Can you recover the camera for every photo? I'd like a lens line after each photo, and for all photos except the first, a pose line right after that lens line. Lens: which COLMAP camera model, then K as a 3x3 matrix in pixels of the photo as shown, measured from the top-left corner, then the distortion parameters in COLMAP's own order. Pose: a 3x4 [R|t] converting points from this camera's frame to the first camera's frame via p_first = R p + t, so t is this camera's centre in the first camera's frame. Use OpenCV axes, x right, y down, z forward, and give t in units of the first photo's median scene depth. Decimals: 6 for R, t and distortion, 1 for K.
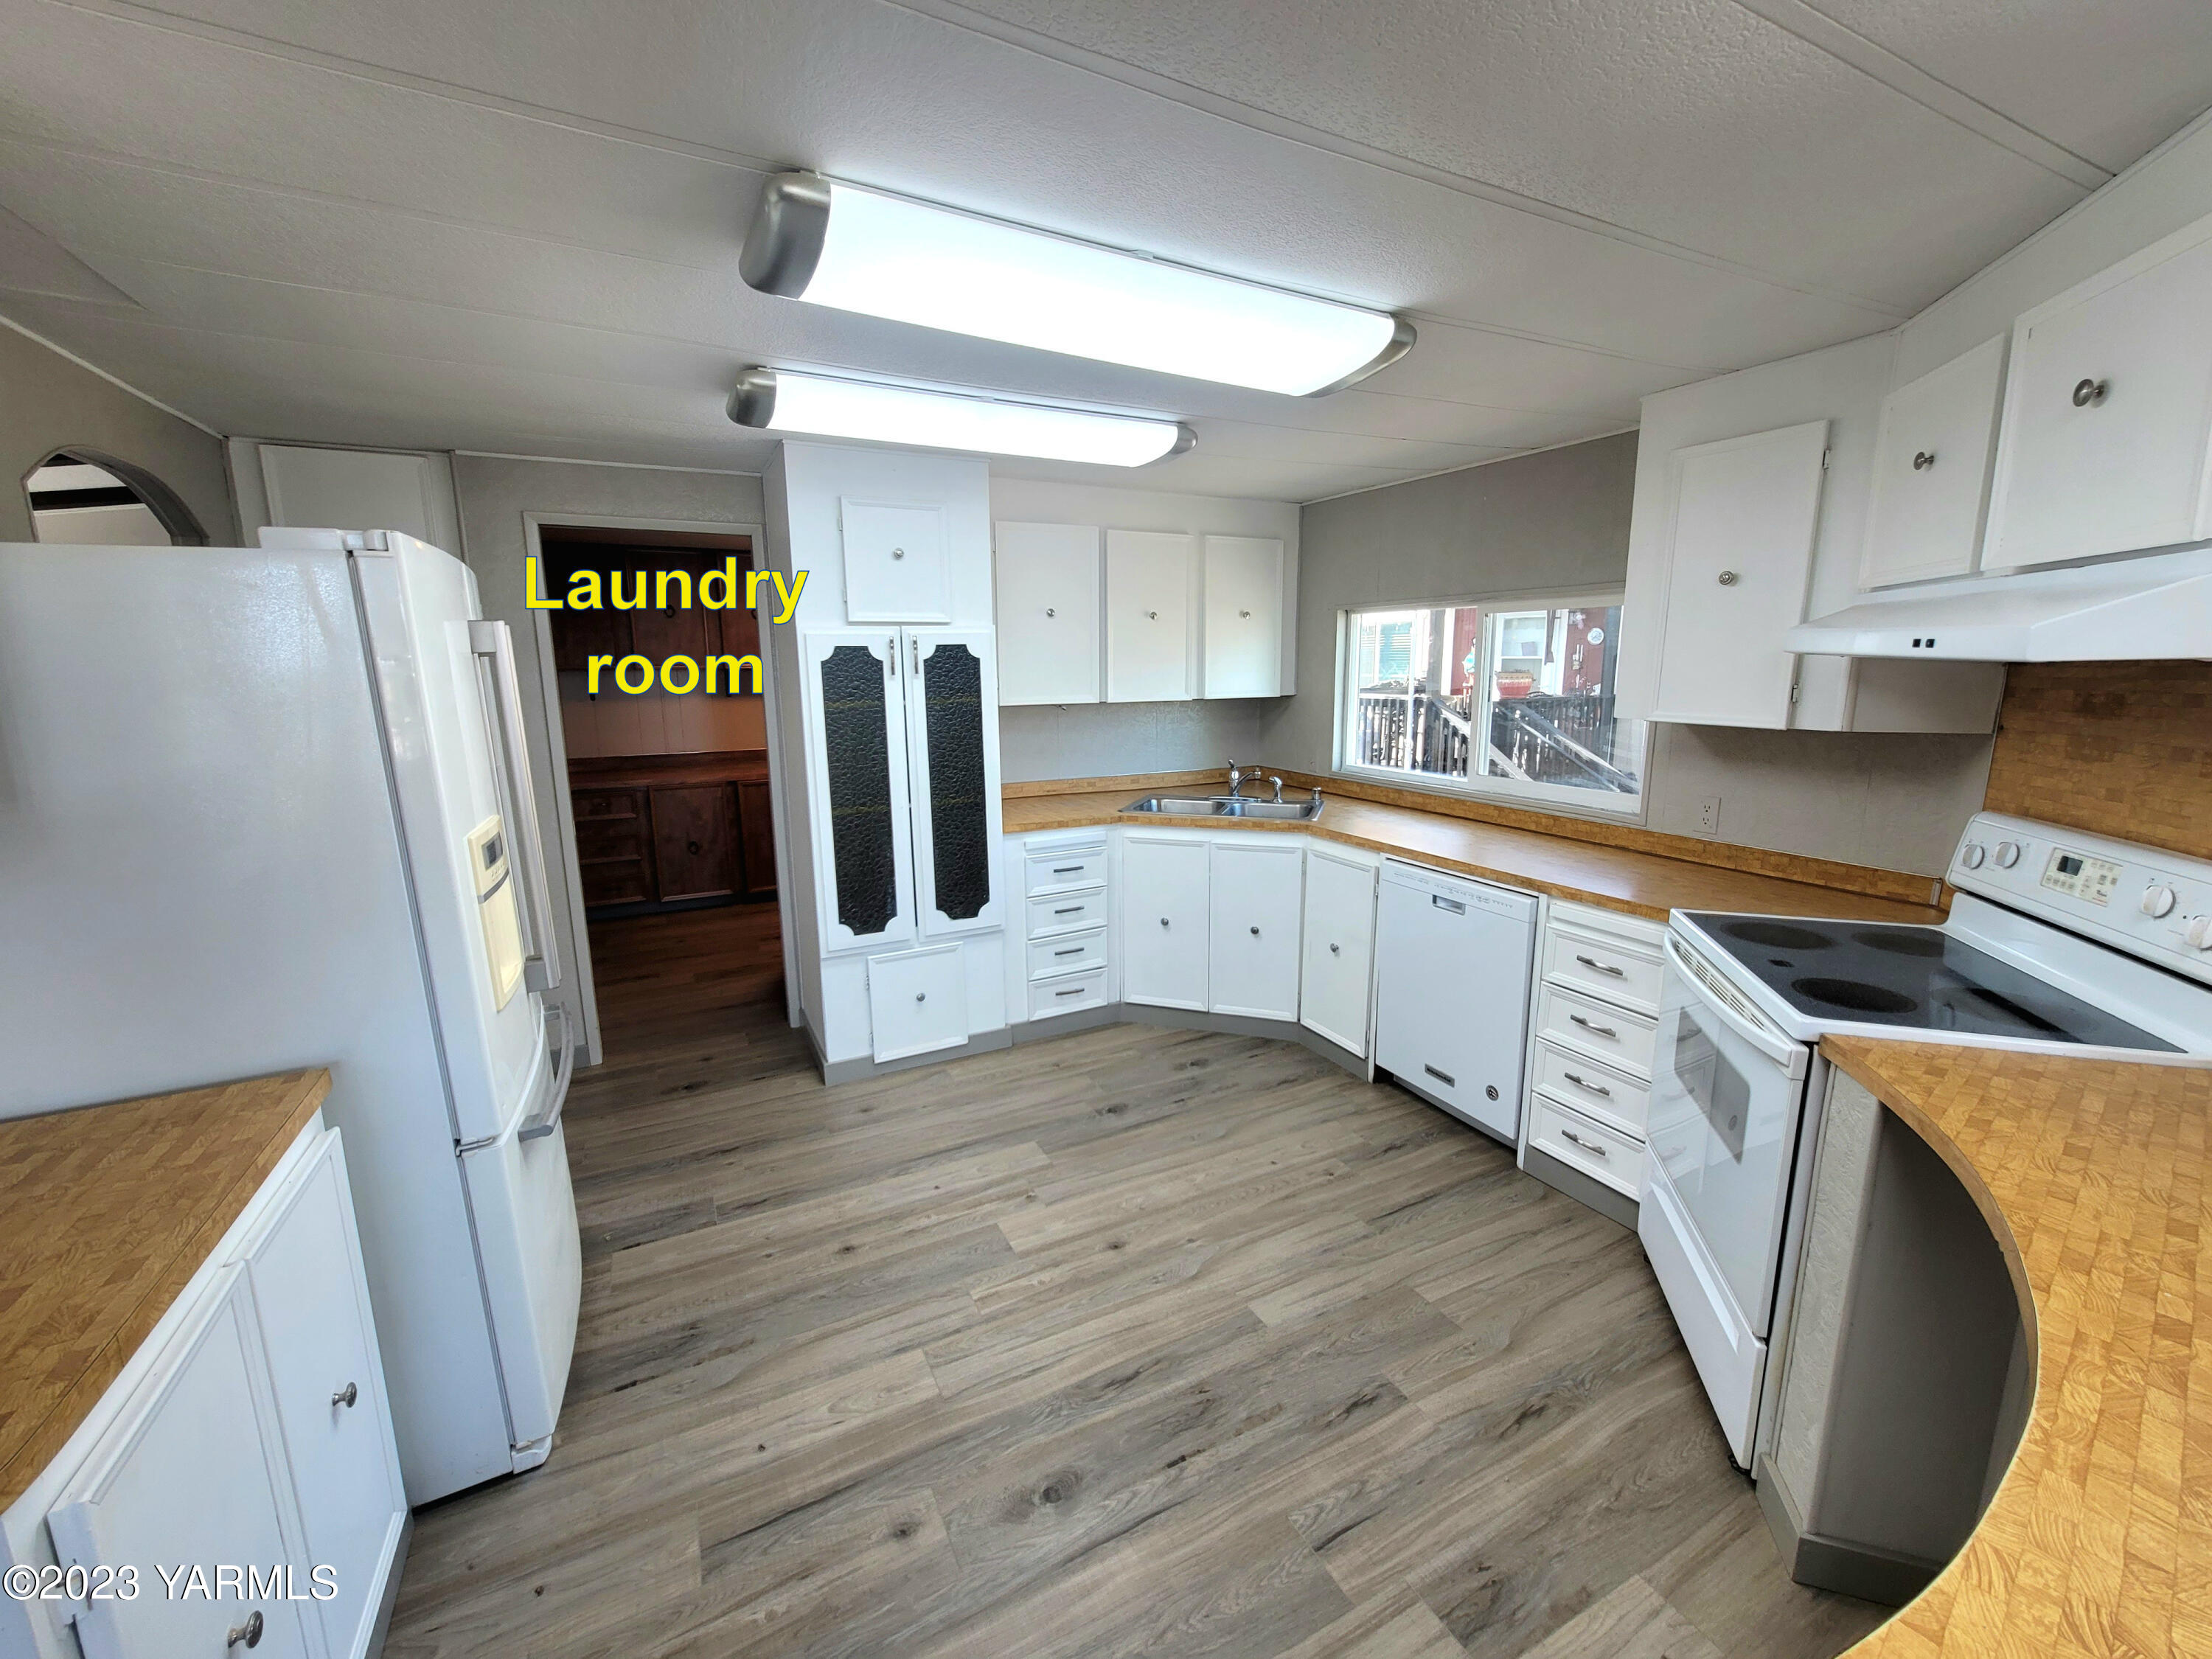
lens RADIAL K [[898.6, 0, 1120.6], [0, 898.6, 829.4], [0, 0, 1]] dist [-0.009756, 0.002005]
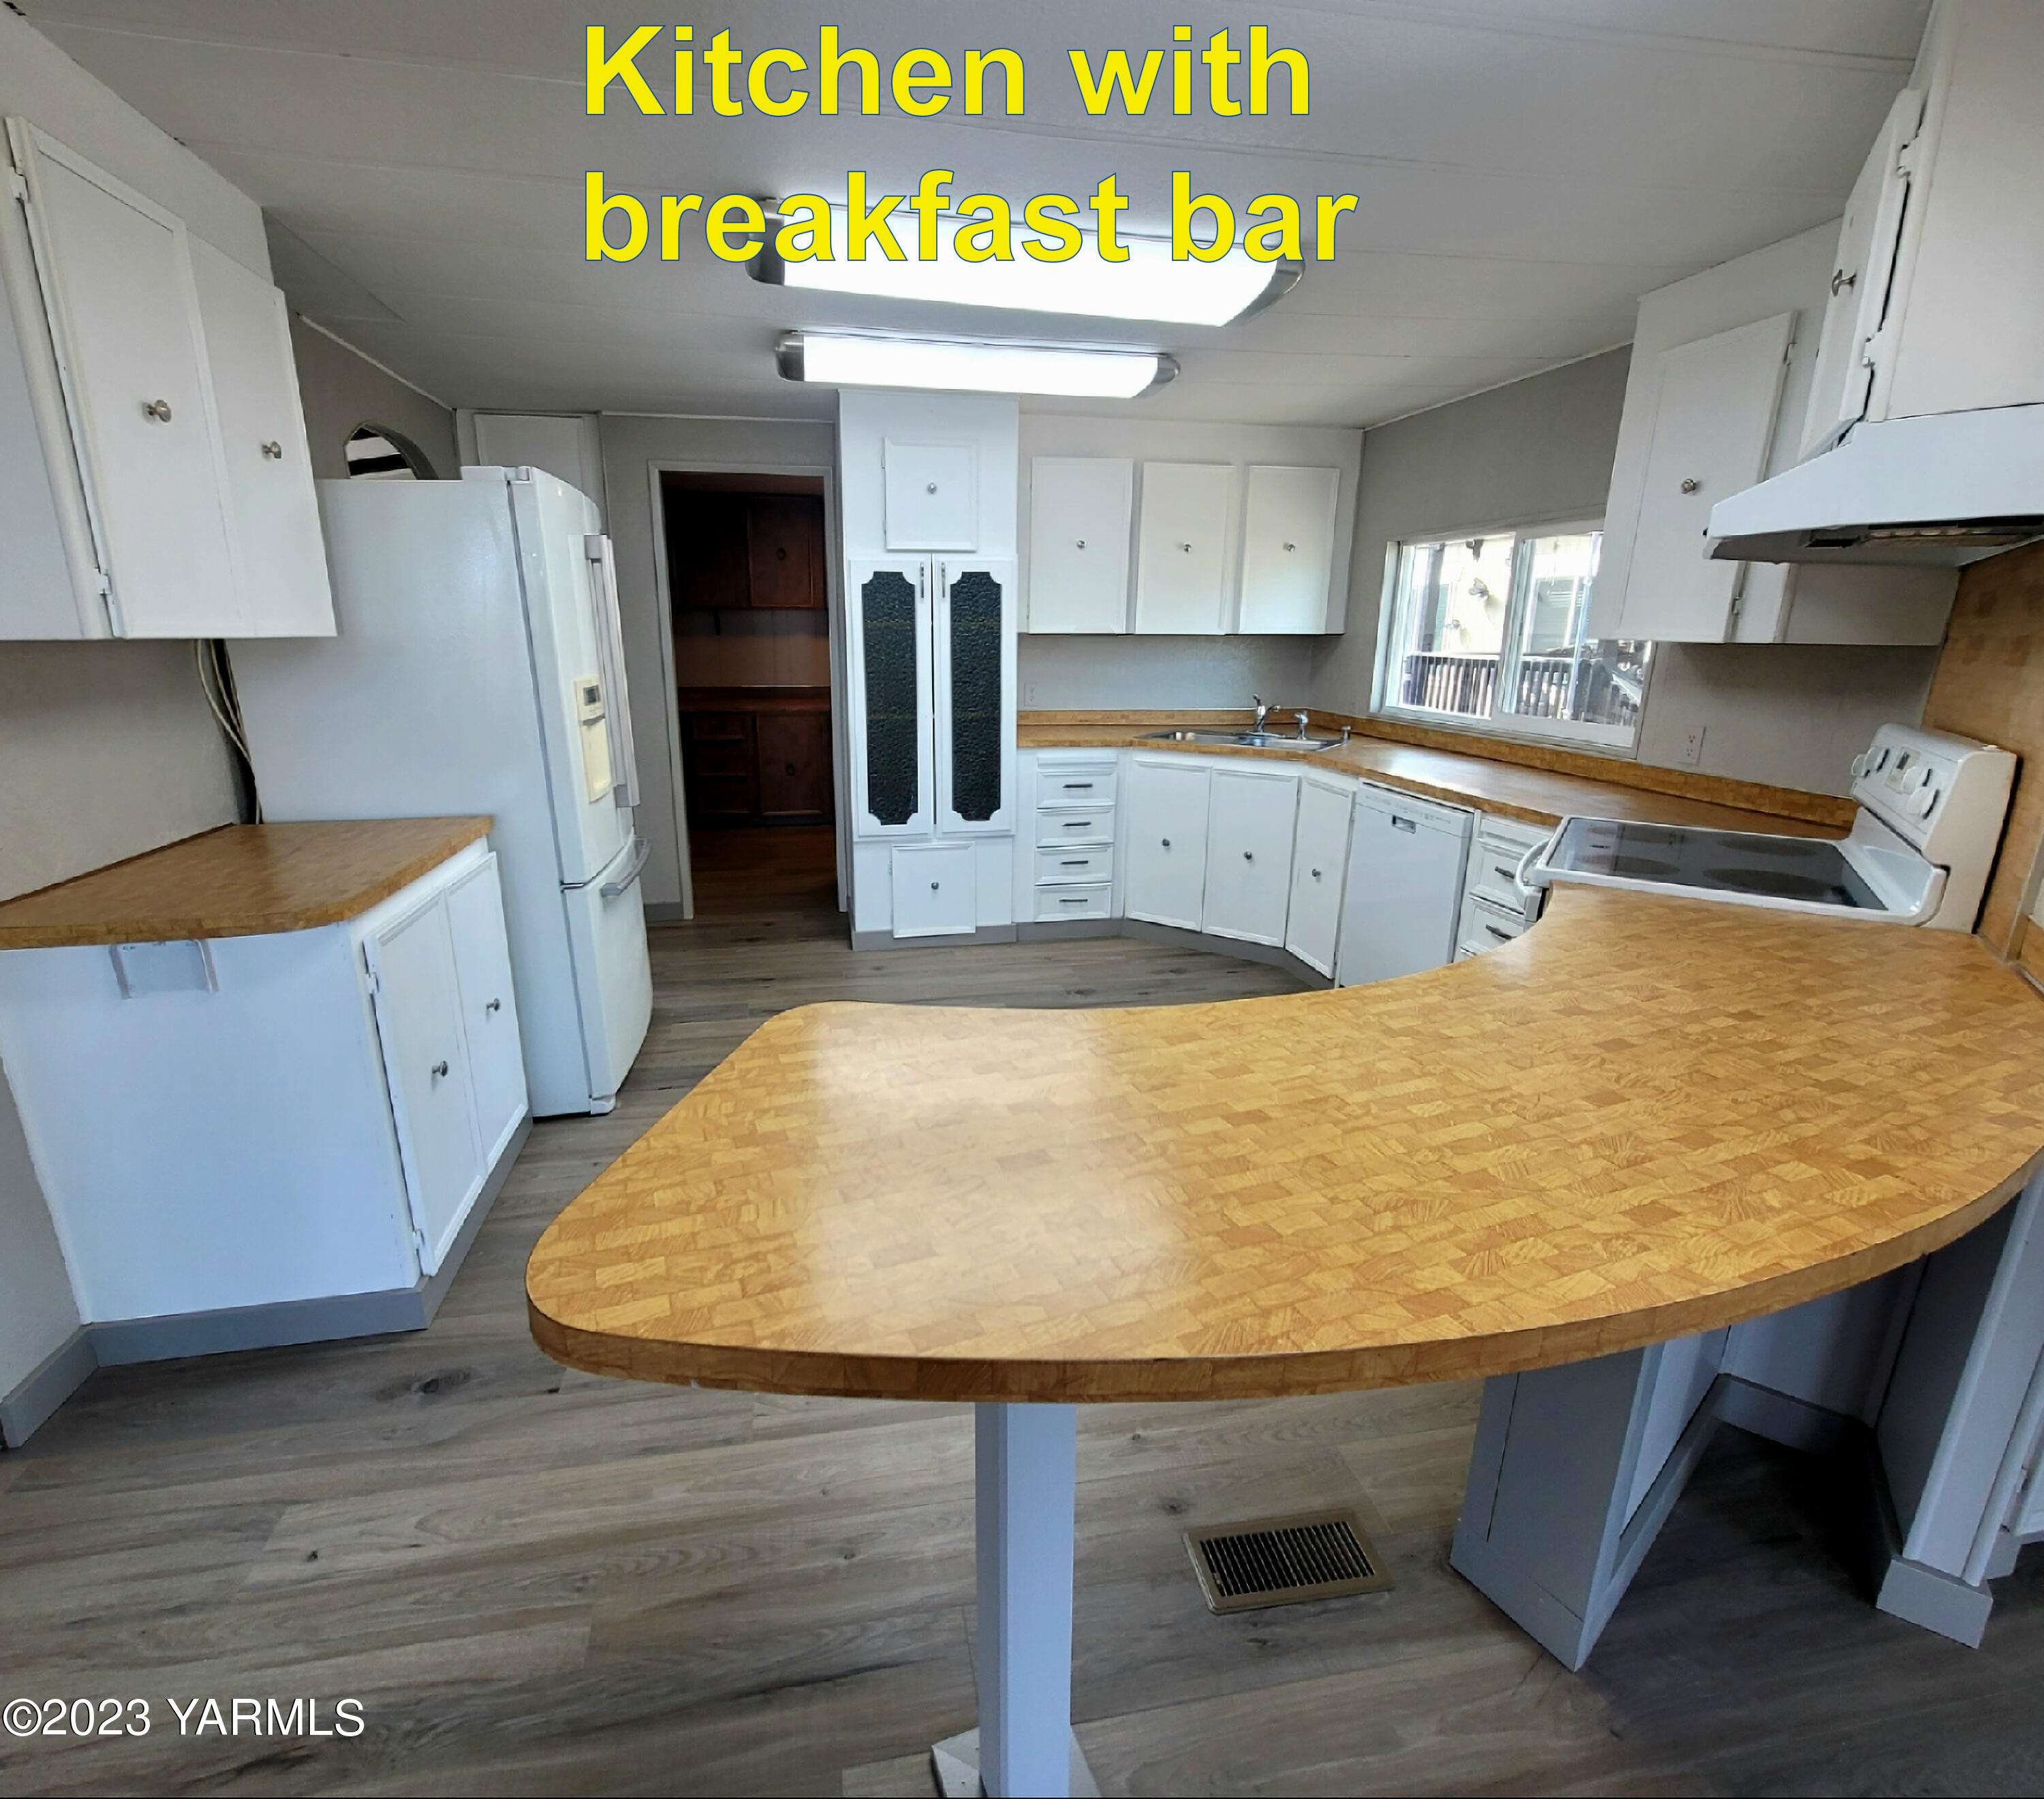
lens RADIAL K [[997.8, 0, 1008.0], [0, 997.8, 905.7], [0, 0, 1]] dist [-0.007736, 0.000482]
pose [[0.957493, 0.088877, -0.274422, 0.226146], [-0.066008, 0.993616, 0.091492, 0.091544], [0.280802, -0.069489, 0.957247, -0.206556]]
